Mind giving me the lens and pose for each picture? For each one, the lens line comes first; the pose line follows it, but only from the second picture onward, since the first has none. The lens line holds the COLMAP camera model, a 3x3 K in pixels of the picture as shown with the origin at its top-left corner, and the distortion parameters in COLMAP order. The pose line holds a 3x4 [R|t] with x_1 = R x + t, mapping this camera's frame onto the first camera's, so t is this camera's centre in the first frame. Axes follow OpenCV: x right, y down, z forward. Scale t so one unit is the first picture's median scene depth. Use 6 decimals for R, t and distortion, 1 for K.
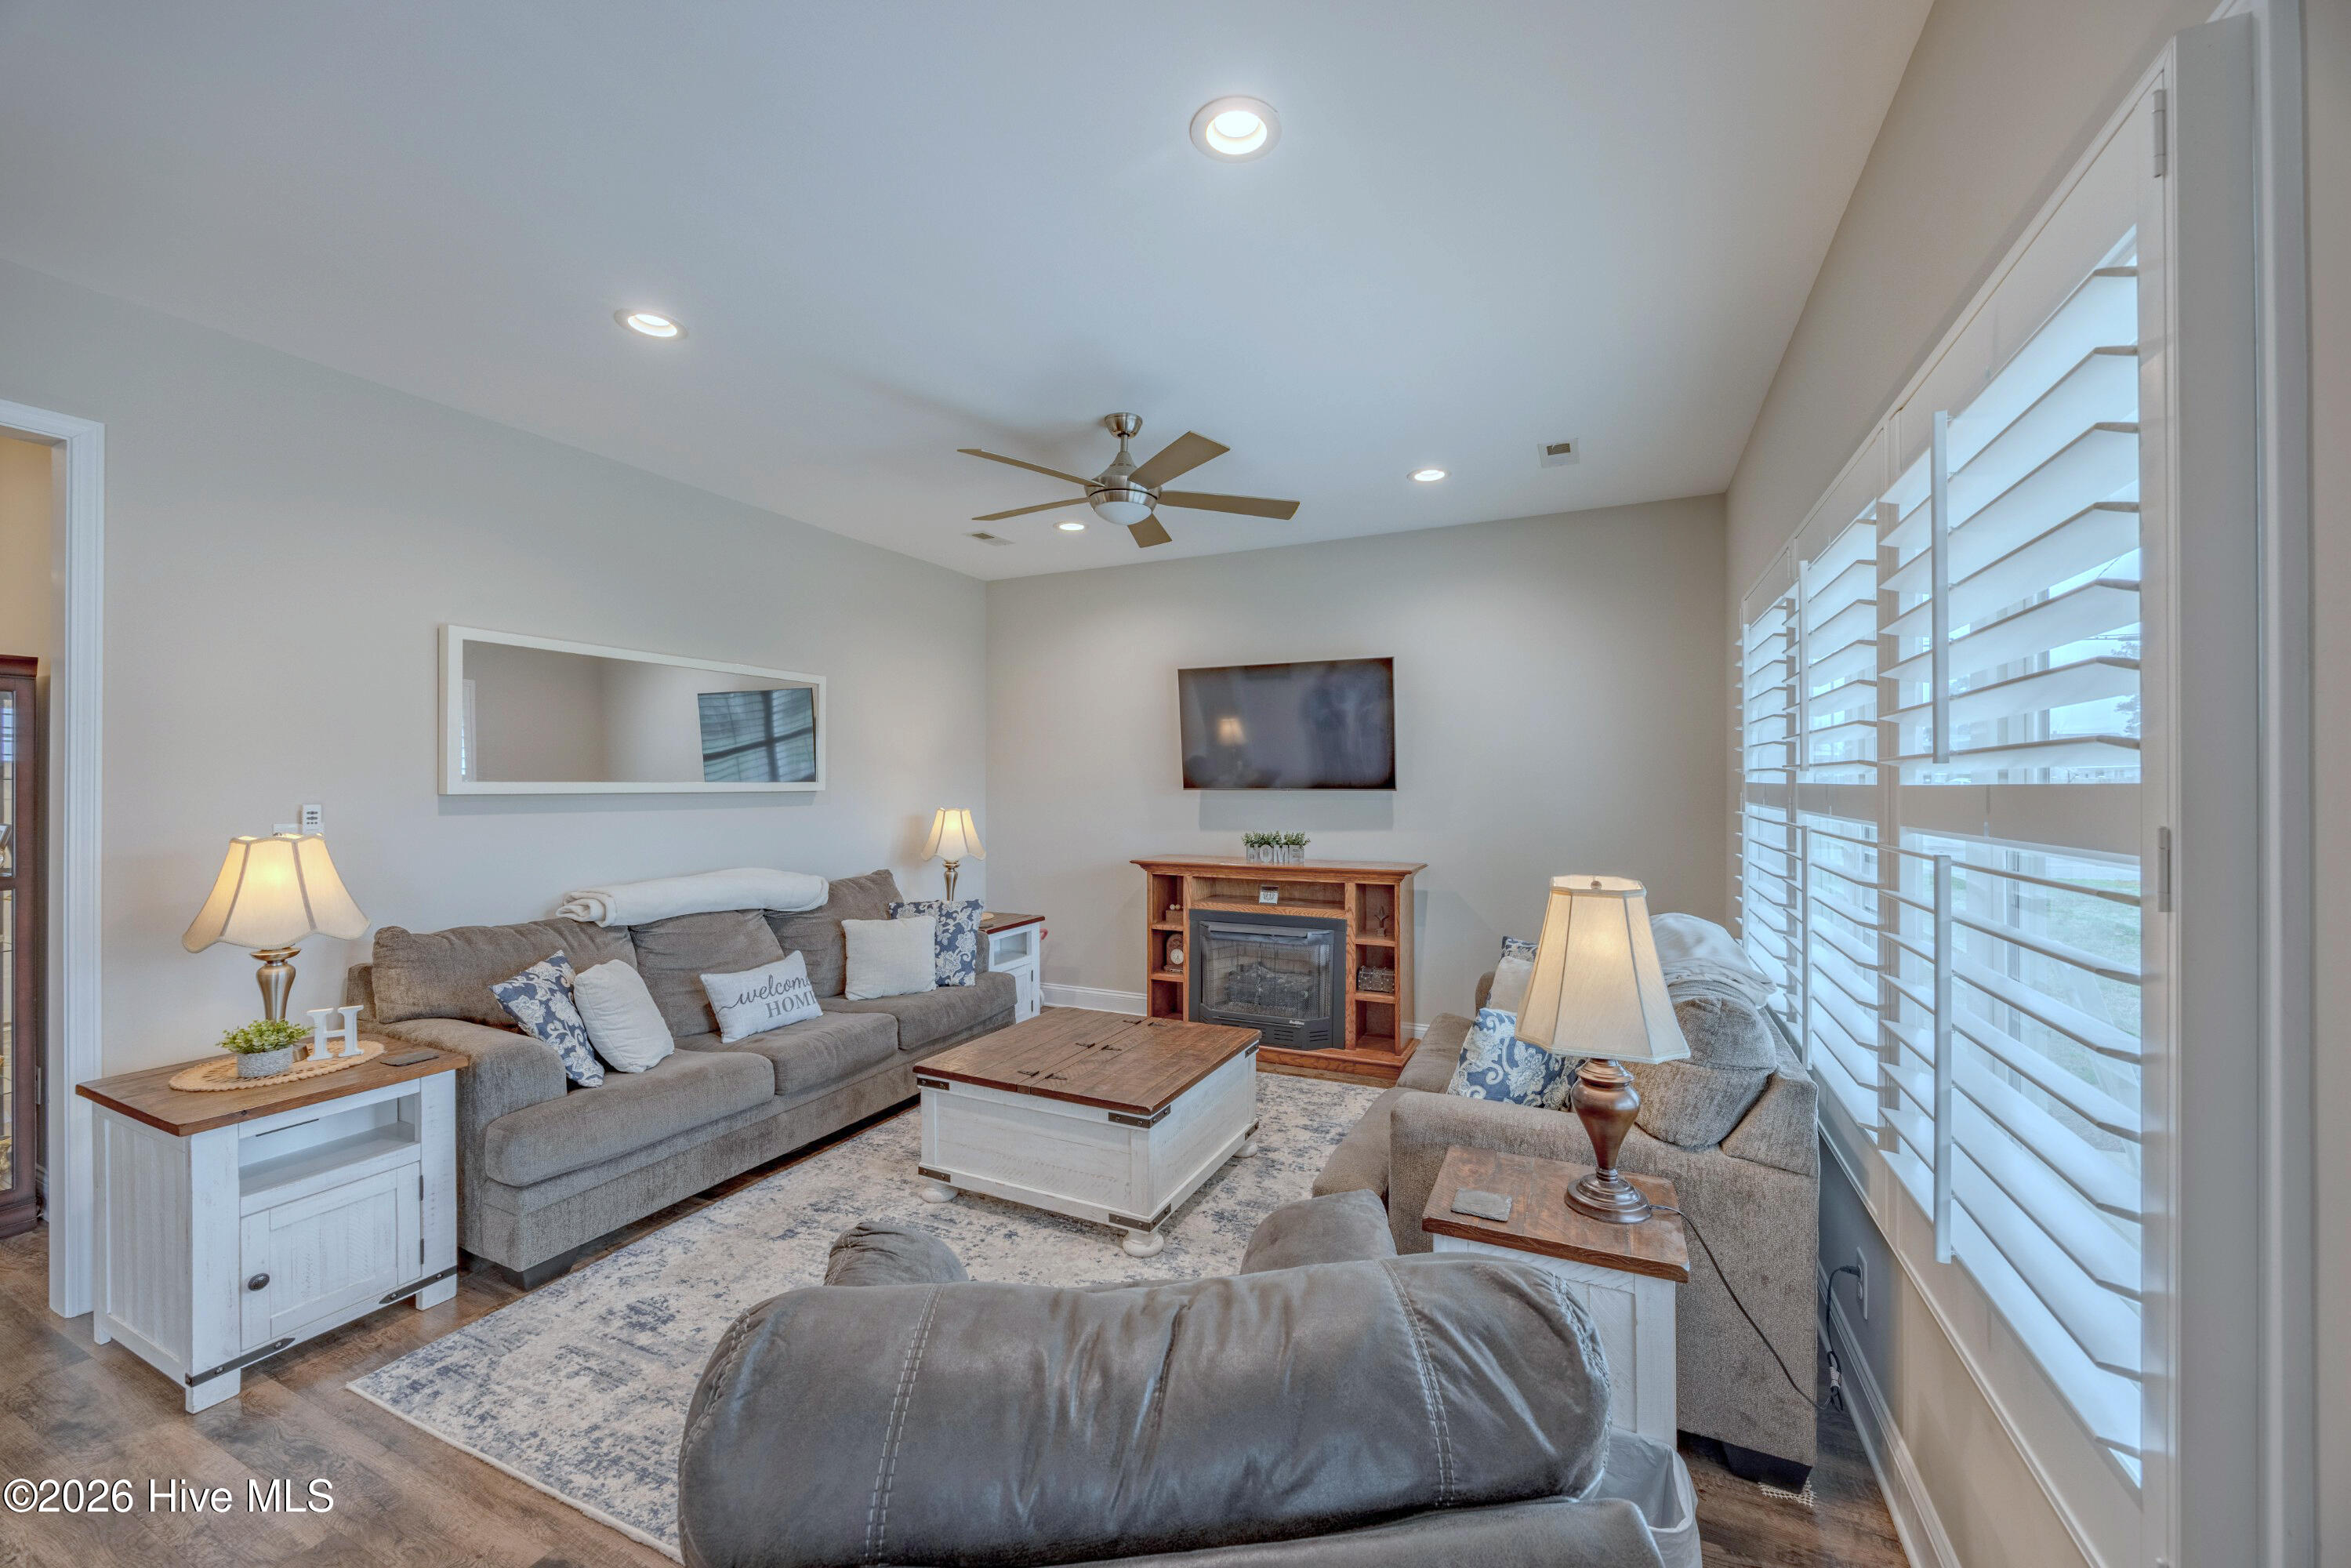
lens RADIAL K [[894.6, 0, 1174.8], [0, 894.6, 781.5], [0, 0, 1]] dist [-0.004902, 0.000309]
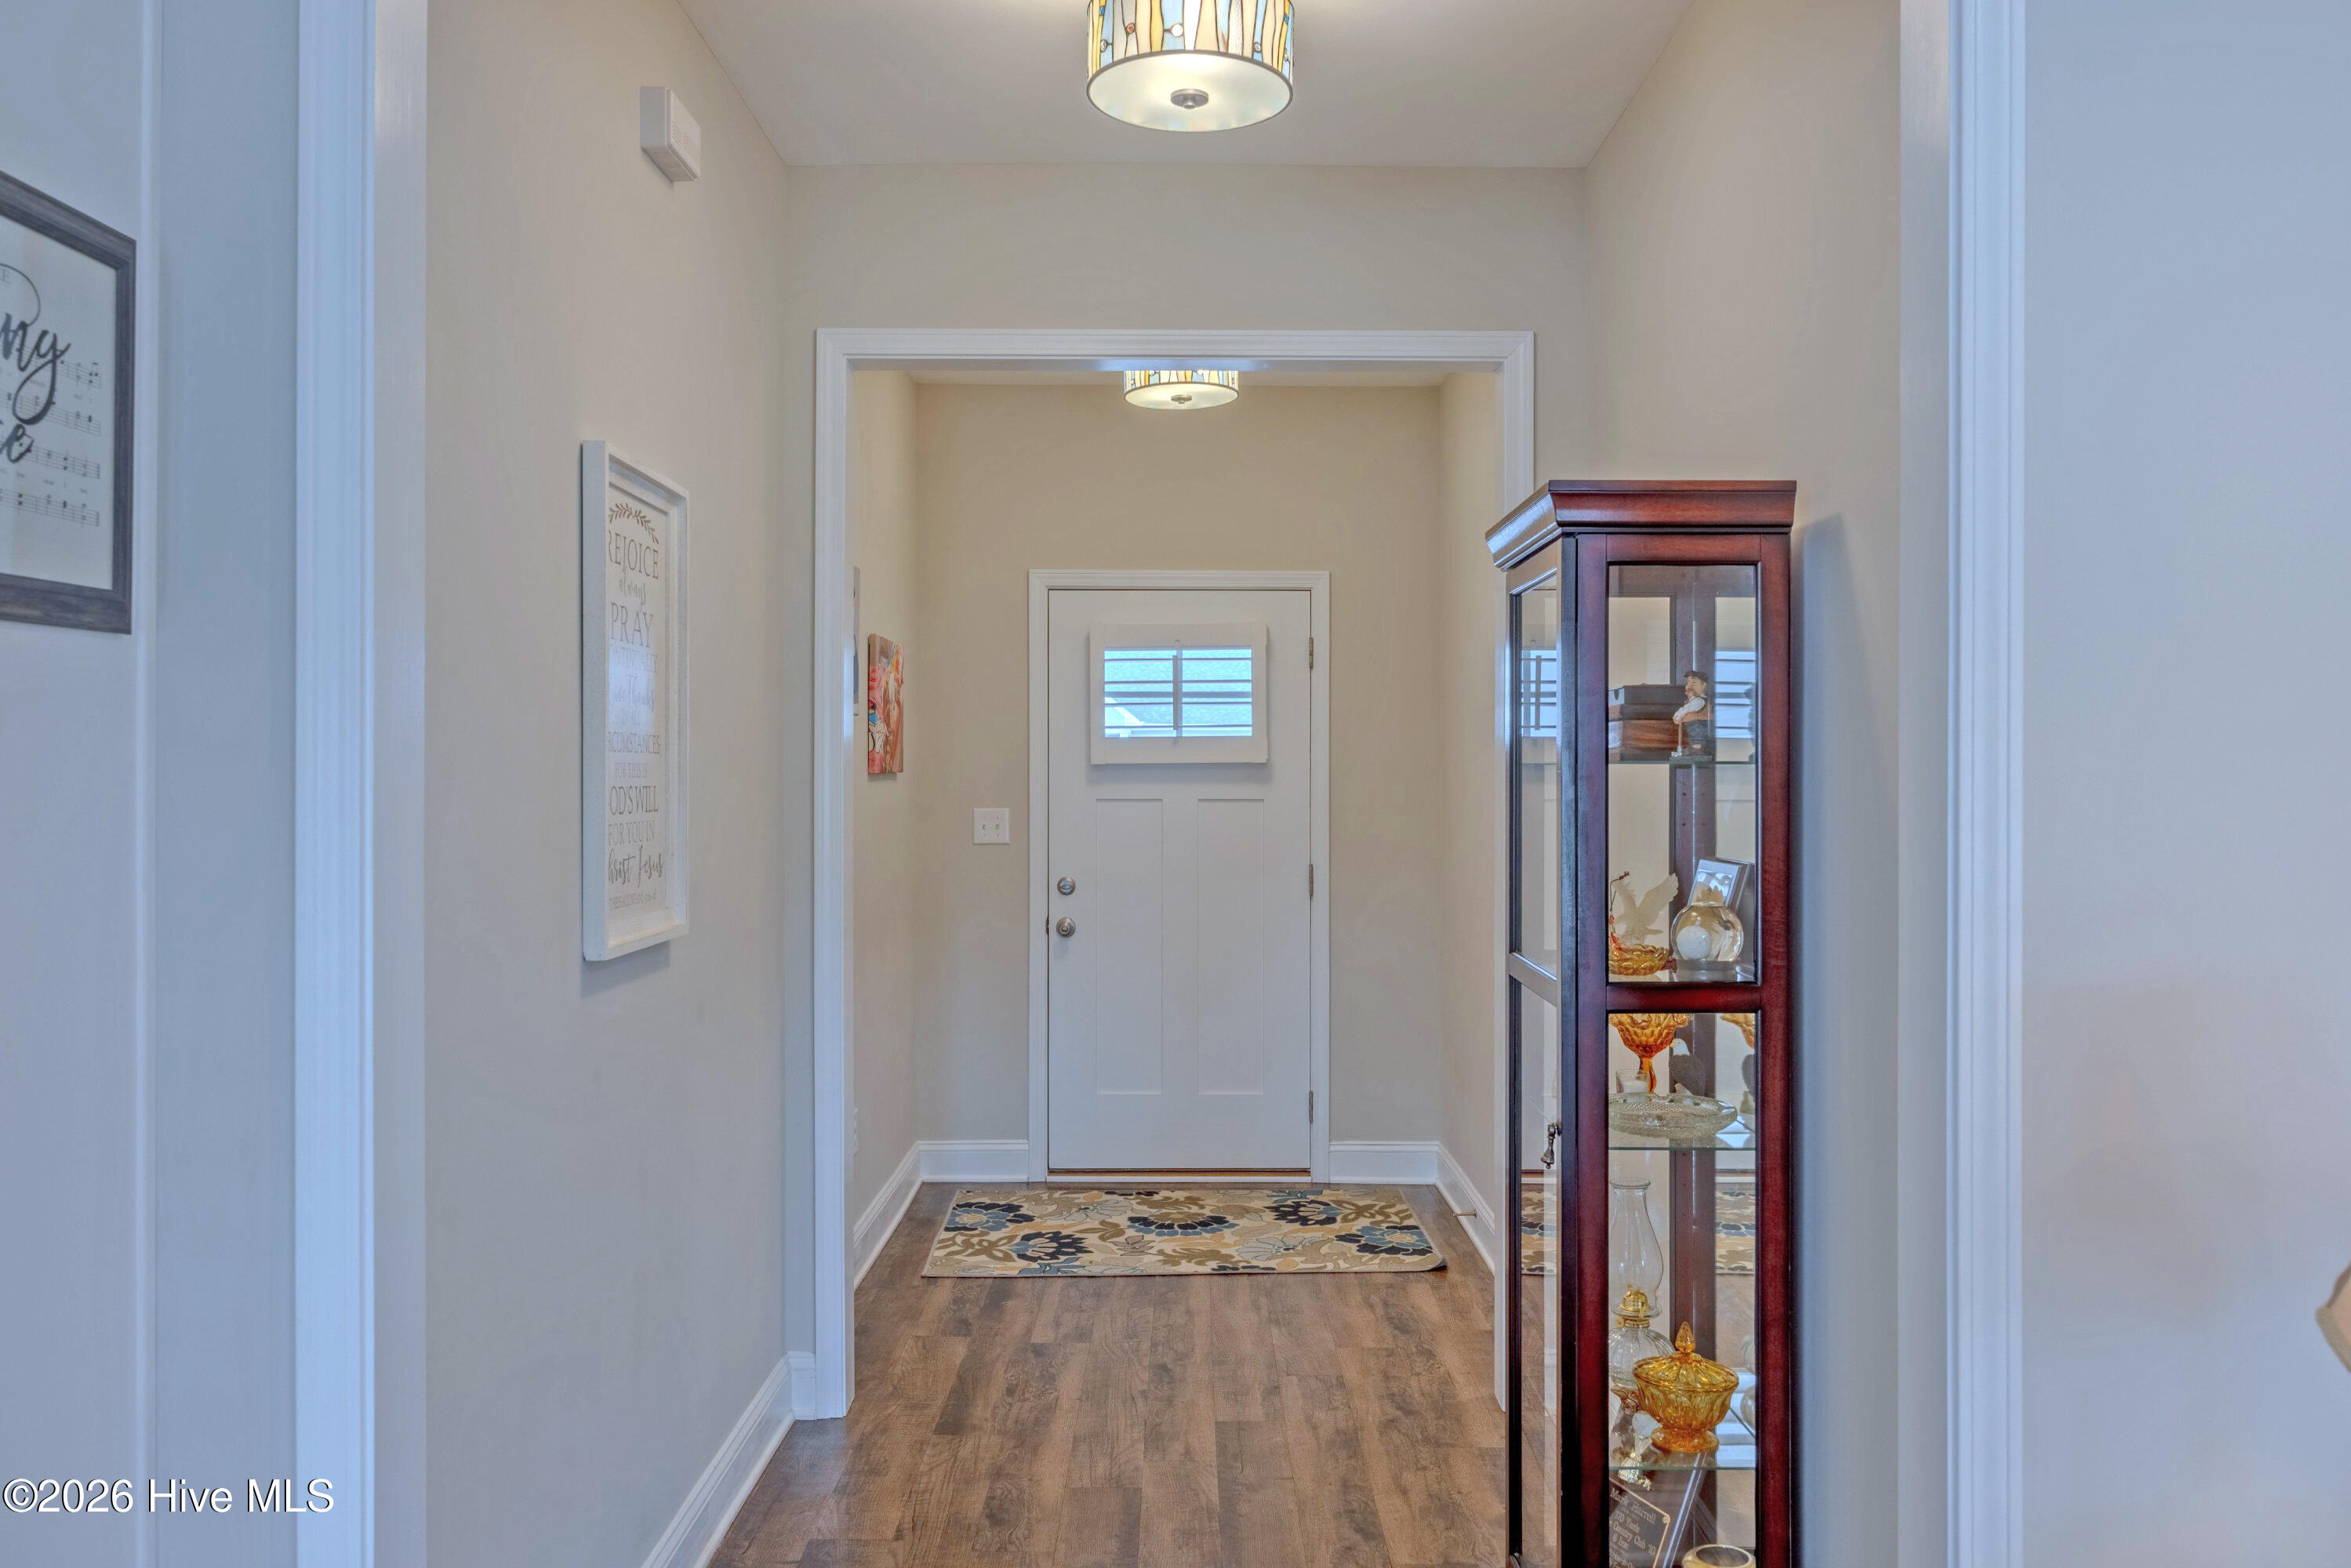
lens RADIAL K [[1789.3, 0, 1223.2], [0, 1789.3, 776.5], [0, 0, 1]] dist [0.001956, -0.000785]
pose [[0.442807, 0.000400, -0.896617, -0.559208], [0.000449, 1.000000, 0.000668, 0.002575], [0.896617, -0.000699, 0.442806, 0.324795]]
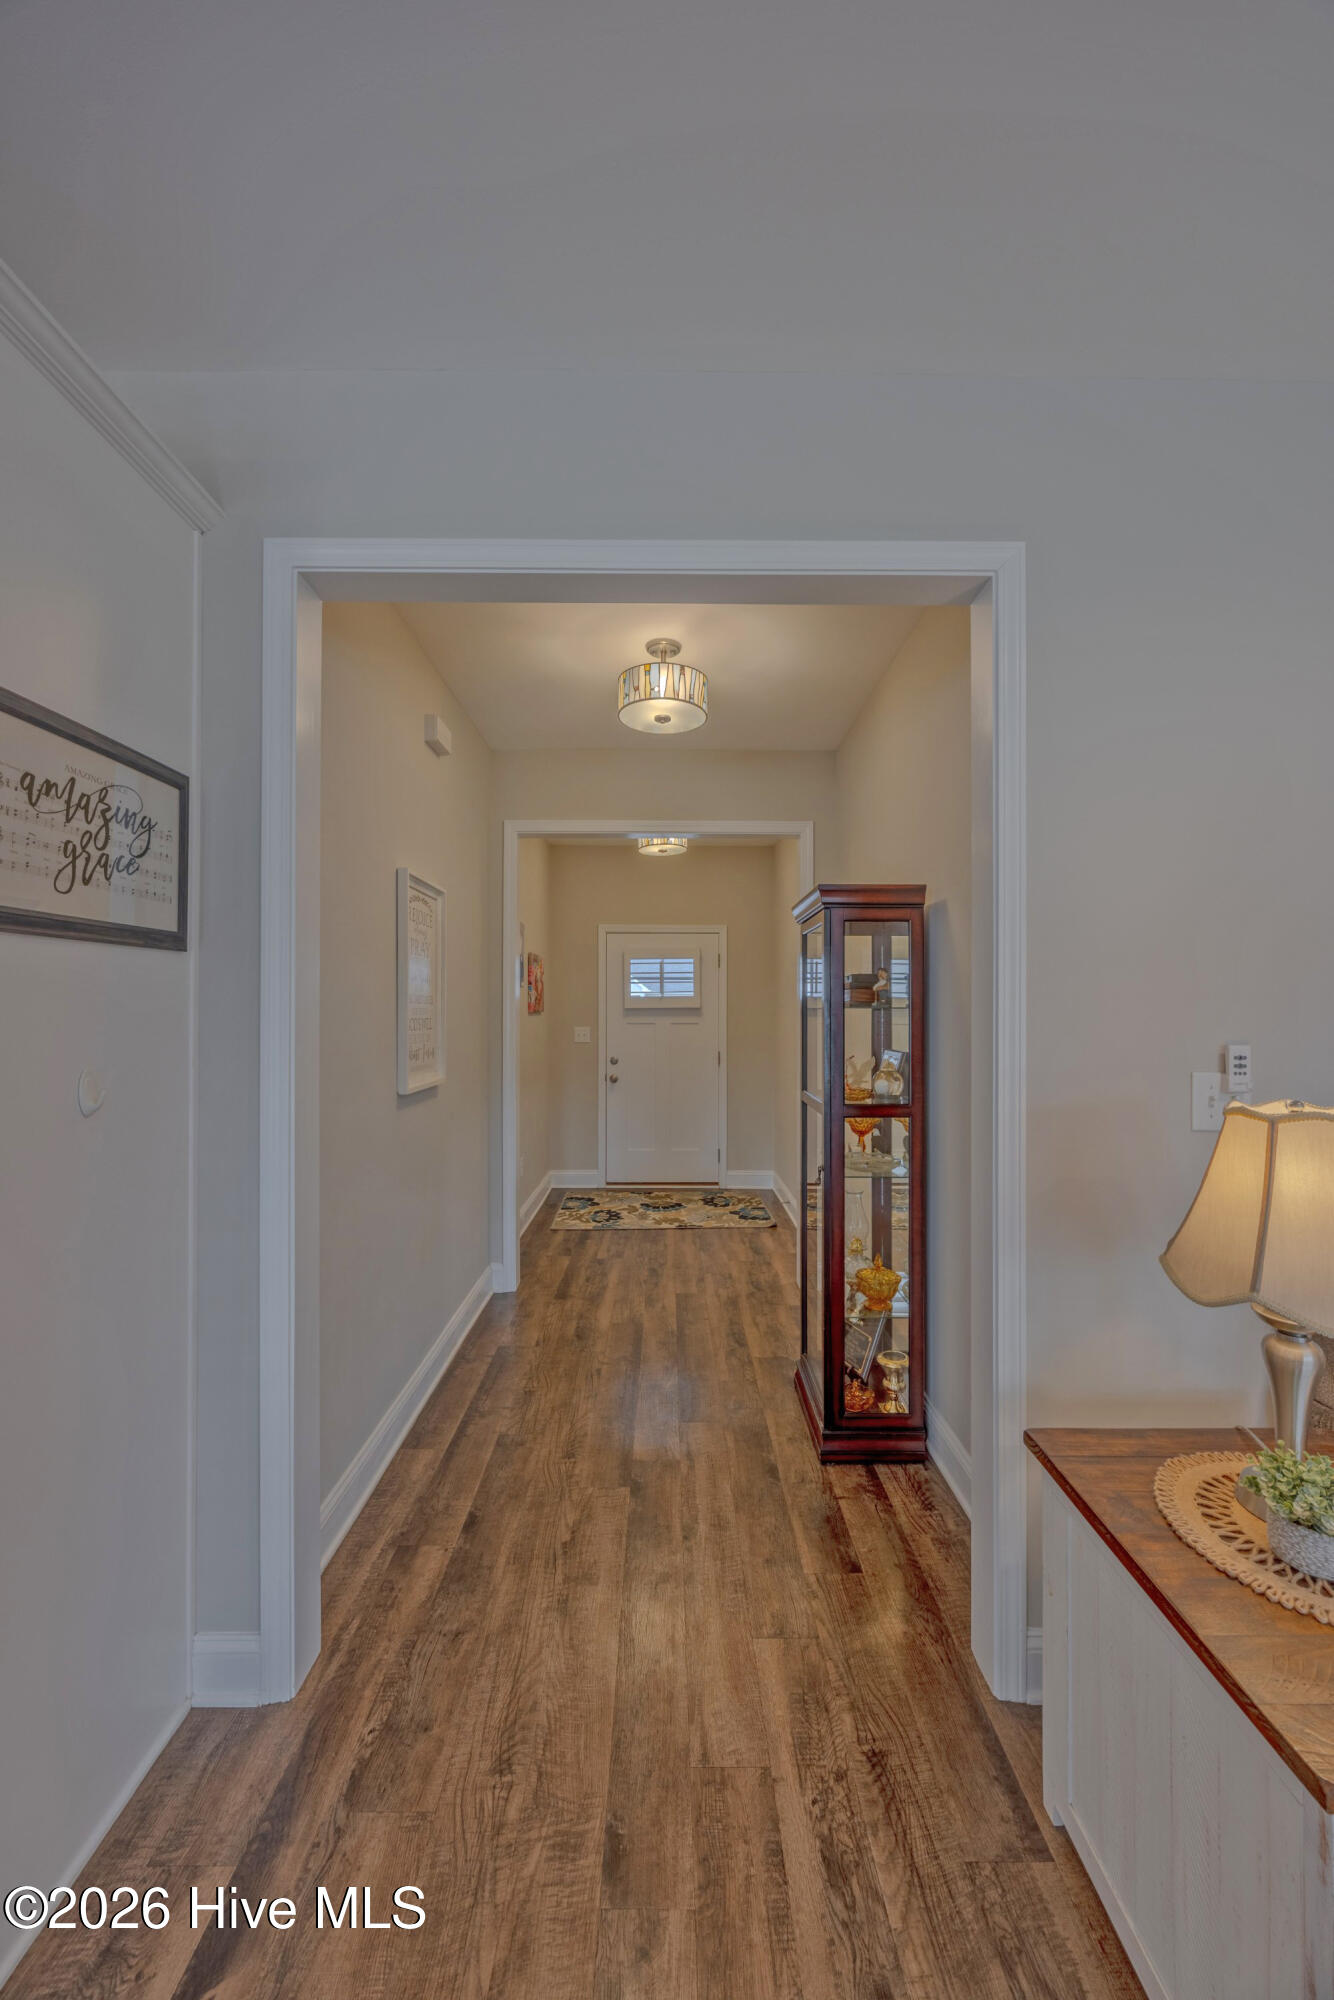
lens RADIAL K [[761.0, 0, 686.7], [0, 761.0, 1010.9], [0, 0, 1]] dist [-0.004902, 0.000309]
pose [[0.445136, -0.002502, -0.895459, -0.575980], [0.001091, 0.999997, -0.002252, 0.001642], [0.895462, 0.000025, 0.445138, 0.343198]]
